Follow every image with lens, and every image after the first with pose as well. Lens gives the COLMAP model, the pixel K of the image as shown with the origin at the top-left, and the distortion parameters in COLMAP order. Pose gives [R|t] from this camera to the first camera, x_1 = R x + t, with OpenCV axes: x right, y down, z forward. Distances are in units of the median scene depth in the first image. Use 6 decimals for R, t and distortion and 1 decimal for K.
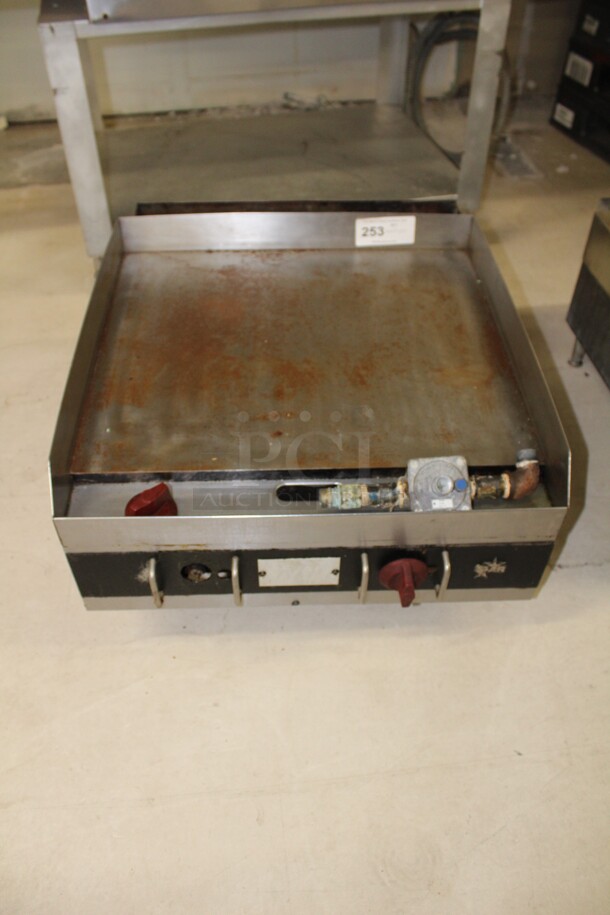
lens RADIAL K [[755.1, 0, 305.0], [0, 755.1, 457.5], [0, 0, 1]] dist [-0.149282, 0.111182]
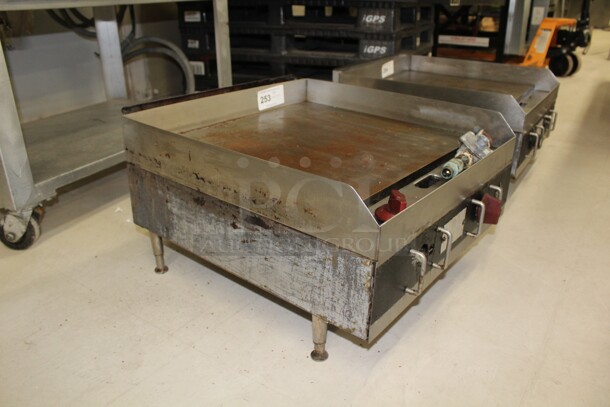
lens RADIAL K [[503.4, 0, 305.0], [0, 503.4, 203.5], [0, 0, 1]] dist [-0.149282, 0.111182]
pose [[0.660369, -0.310326, 0.683821, -0.833999], [0.542611, 0.826692, -0.148839, 0.095833], [-0.519121, 0.469337, 0.714308, 0.430485]]
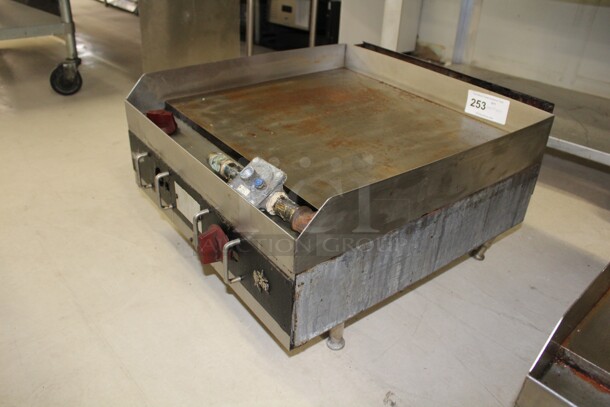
lens RADIAL K [[503.4, 0, 305.0], [0, 503.4, 203.5], [0, 0, 1]] dist [-0.149282, 0.111182]
pose [[0.572567, 0.431116, -0.697356, 0.759439], [-0.618978, 0.785075, -0.022870, 0.032636], [0.537618, 0.444743, 0.716360, 0.438619]]
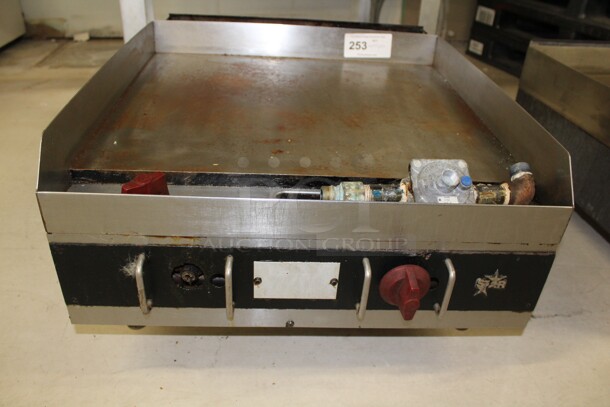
lens RADIAL K [[503.4, 0, 305.0], [0, 503.4, 203.5], [0, 0, 1]] dist [-0.149282, 0.111182]
pose [[0.998746, 0.035710, 0.035101, -0.022280], [-0.025929, 0.968522, -0.247572, 0.212014], [-0.042836, 0.246351, 0.968233, 0.355930]]
